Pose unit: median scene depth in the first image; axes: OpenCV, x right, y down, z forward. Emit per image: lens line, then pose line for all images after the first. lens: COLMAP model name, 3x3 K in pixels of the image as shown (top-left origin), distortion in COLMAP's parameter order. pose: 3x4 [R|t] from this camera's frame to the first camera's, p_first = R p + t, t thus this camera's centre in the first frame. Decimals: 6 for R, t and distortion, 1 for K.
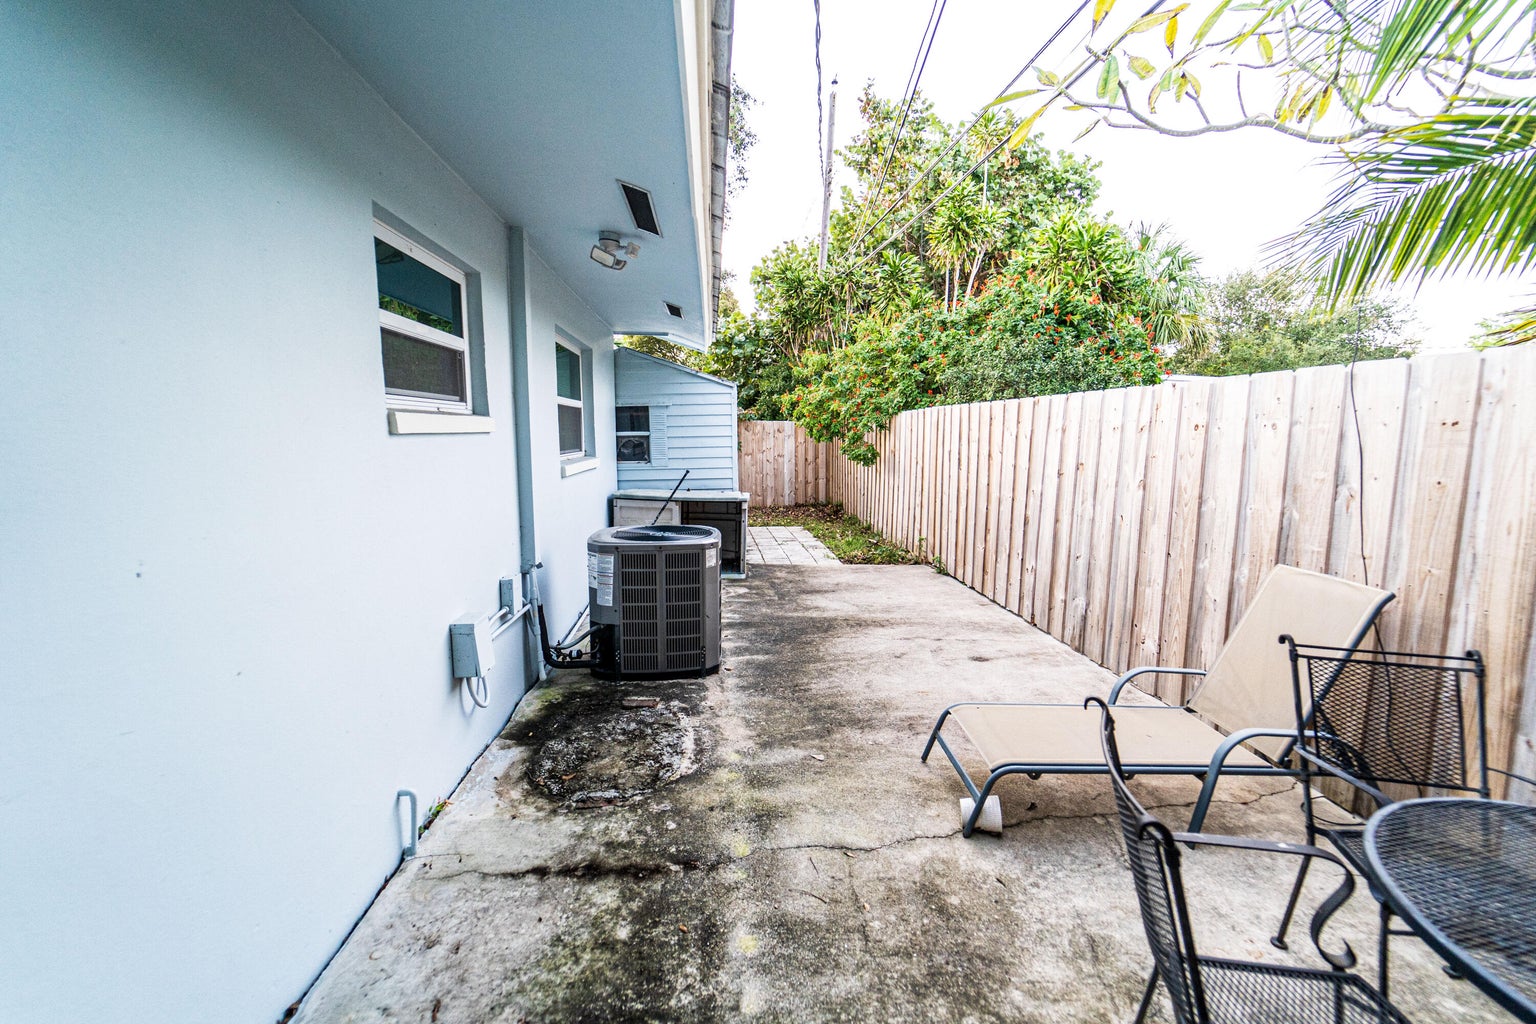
lens RADIAL K [[622.3, 0, 773.4], [0, 622.3, 509.3], [0, 0, 1]] dist [0.000234, -0.001214]
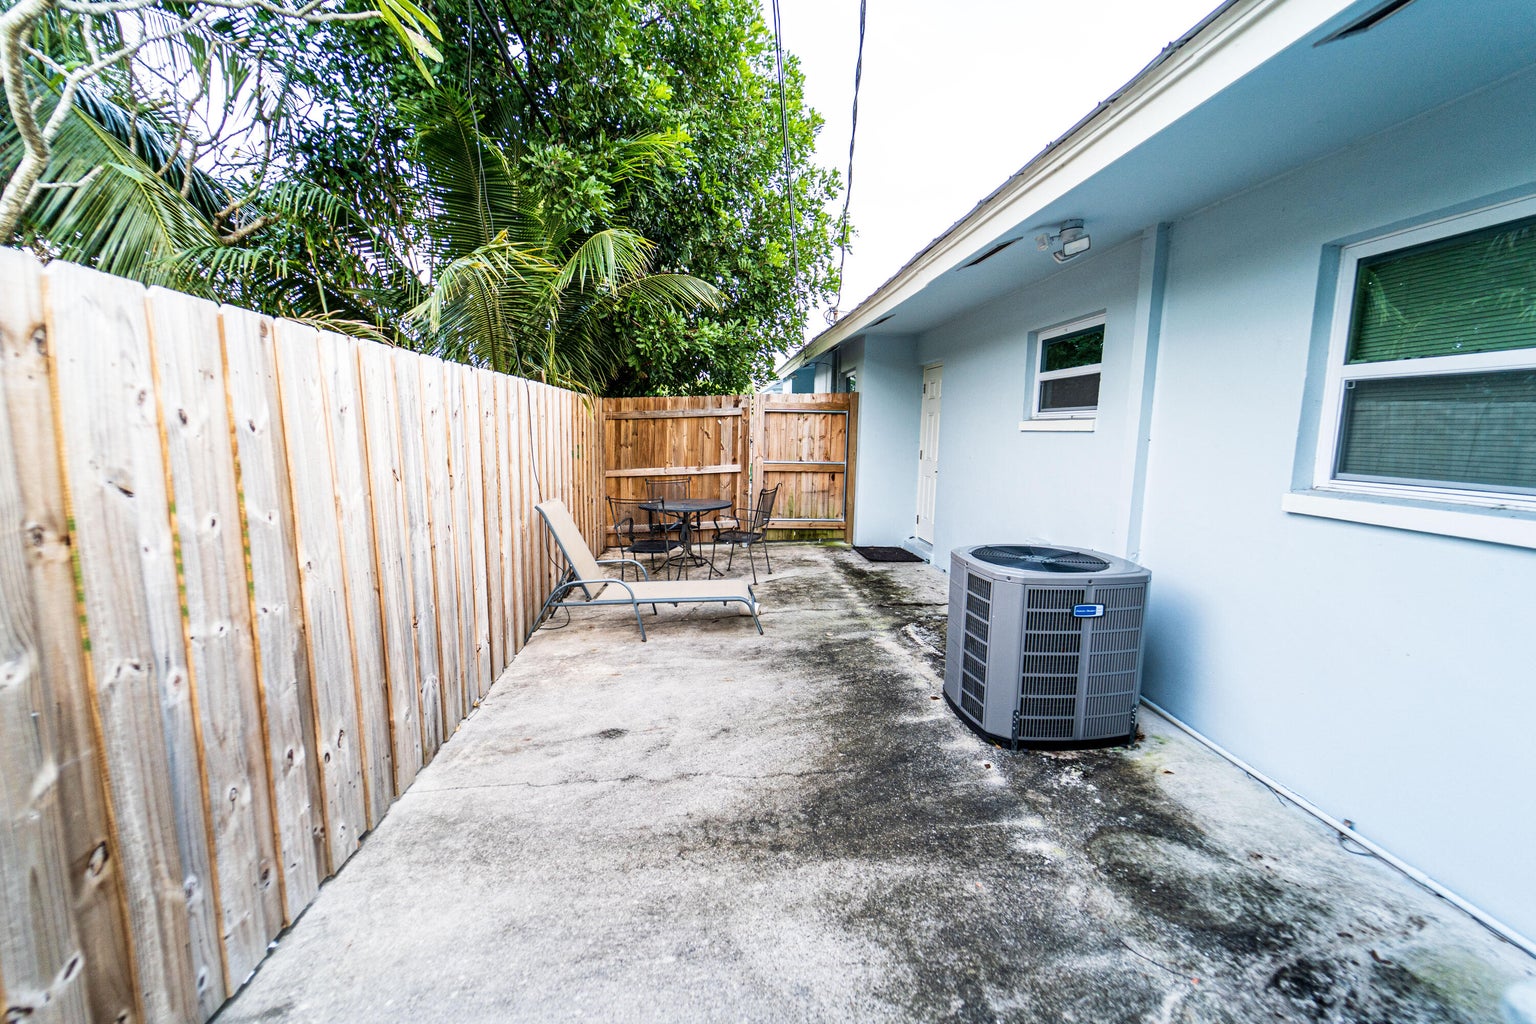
lens RADIAL K [[622.3, 0, 762.6], [0, 622.3, 511.3], [0, 0, 1]] dist [0.000234, -0.001214]
pose [[-0.999654, -0.022599, 0.013475, 0.176771], [-0.018370, 0.966118, 0.257447, -0.235458], [-0.018836, 0.257110, -0.966198, 1.911669]]
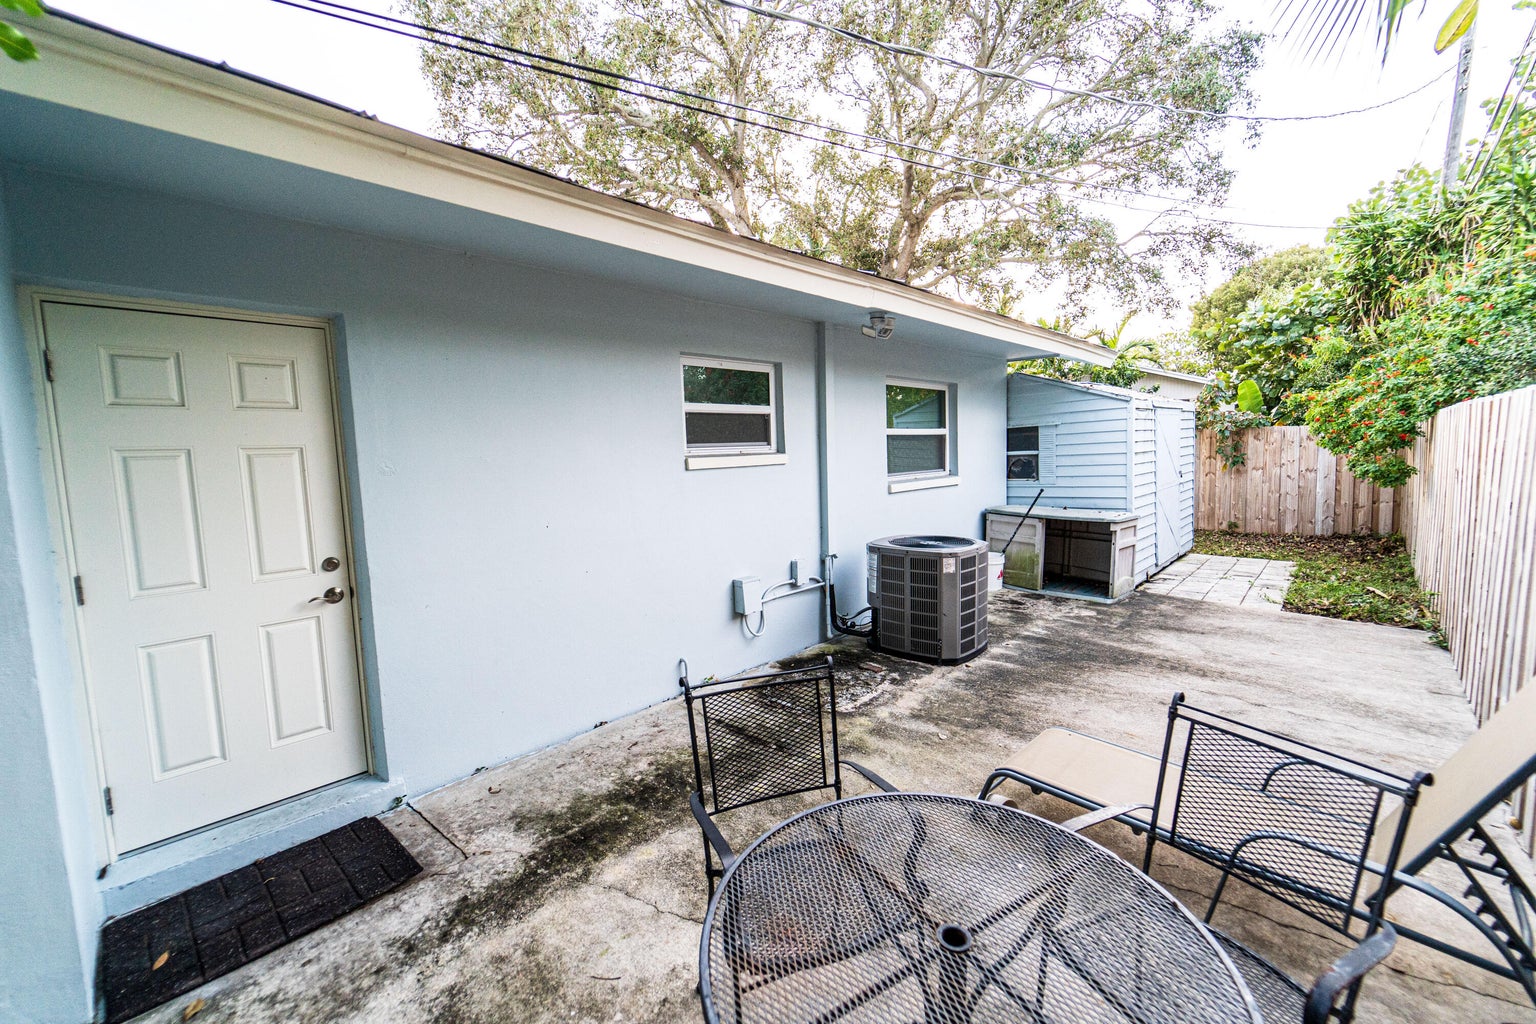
lens RADIAL K [[622.3, 0, 769.6], [0, 622.3, 512.1], [0, 0, 1]] dist [0.000234, -0.001214]
pose [[0.651437, 0.049118, -0.757111, 0.576996], [-0.058958, 0.998162, 0.014027, -0.019786], [0.756408, 0.035499, 0.653136, -0.029208]]
